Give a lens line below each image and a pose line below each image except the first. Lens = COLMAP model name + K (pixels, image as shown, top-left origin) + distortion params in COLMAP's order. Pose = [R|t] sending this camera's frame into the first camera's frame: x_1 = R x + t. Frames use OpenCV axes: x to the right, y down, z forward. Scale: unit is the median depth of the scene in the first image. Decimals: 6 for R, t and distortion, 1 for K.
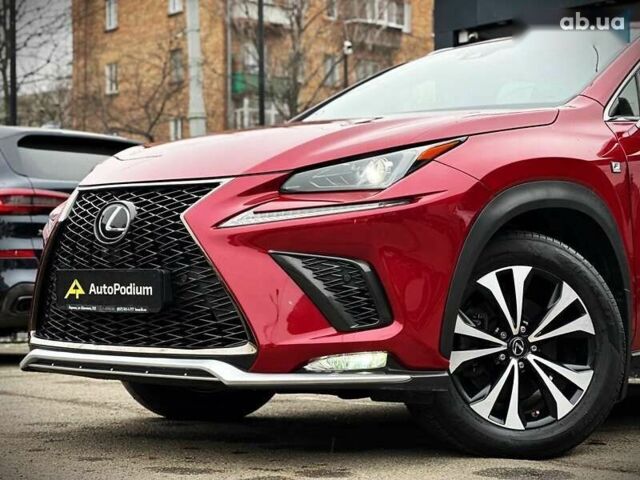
lens RADIAL K [[1457.8, 0, 317.1], [0, 1457.8, 221.7], [0, 0, 1]] dist [-0.069796, 4.400447]
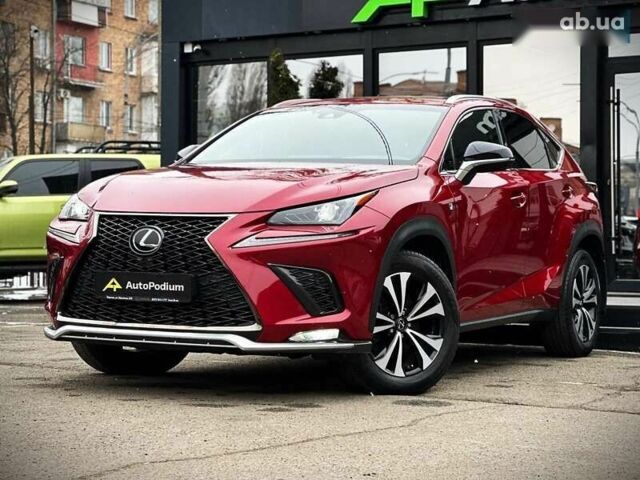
lens RADIAL K [[1457.8, 0, 317.1], [0, 1457.8, 221.7], [0, 0, 1]] dist [-0.069796, 4.400447]
pose [[0.956642, 0.019170, 0.290634, -0.414656], [-0.028325, 0.999225, 0.027328, -0.065338], [-0.289885, -0.034376, 0.956444, -0.471101]]
